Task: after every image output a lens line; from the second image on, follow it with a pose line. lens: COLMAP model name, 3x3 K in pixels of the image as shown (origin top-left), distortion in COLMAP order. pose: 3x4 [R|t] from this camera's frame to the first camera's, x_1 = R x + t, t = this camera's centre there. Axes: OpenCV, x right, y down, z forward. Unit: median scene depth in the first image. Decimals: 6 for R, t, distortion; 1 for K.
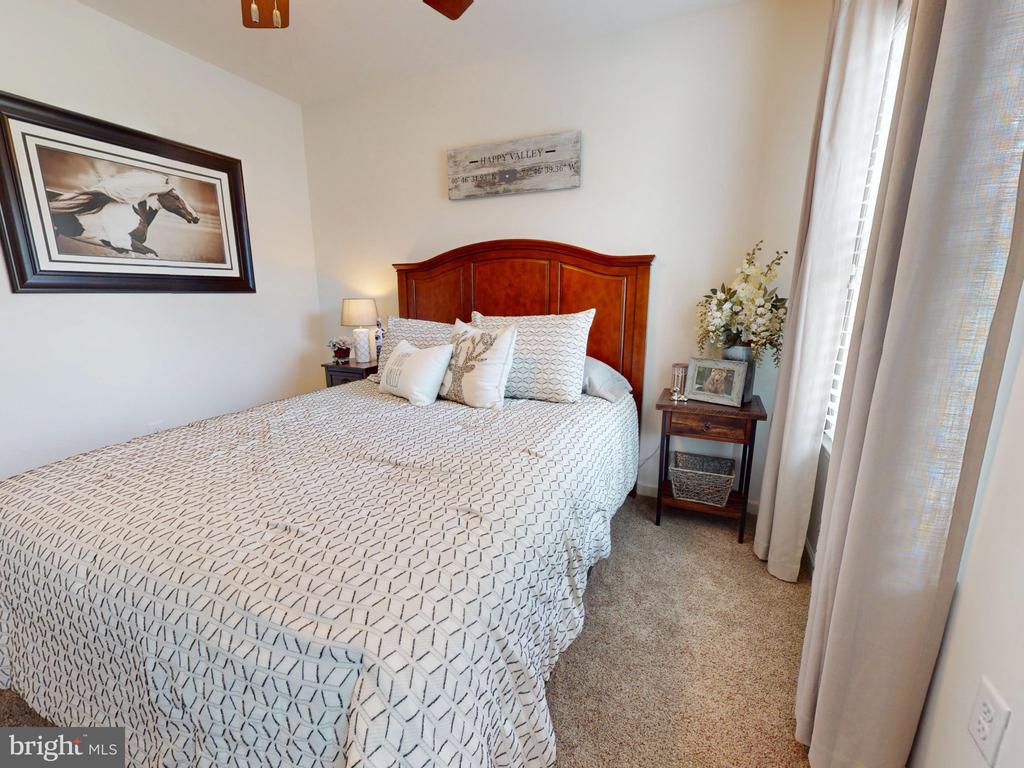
lens RADIAL K [[429.2, 0, 512.0], [0, 429.2, 384.0], [0, 0, 1]] dist [-0.001140, 0.000334]
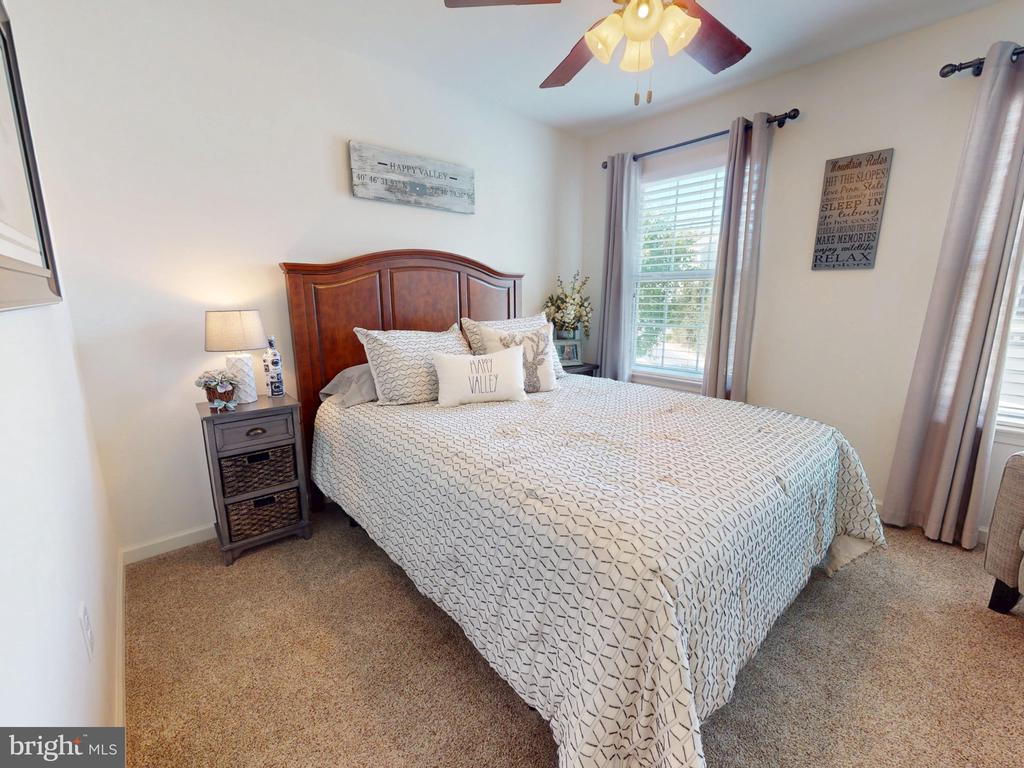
lens RADIAL K [[429.2, 0, 512.0], [0, 429.2, 384.0], [0, 0, 1]] dist [-0.001140, 0.000334]
pose [[0.430903, -0.176710, 0.884927, -0.906597], [0.192136, 0.976120, 0.101362, -0.081245], [-0.881707, 0.126349, 0.454565, 0.377468]]
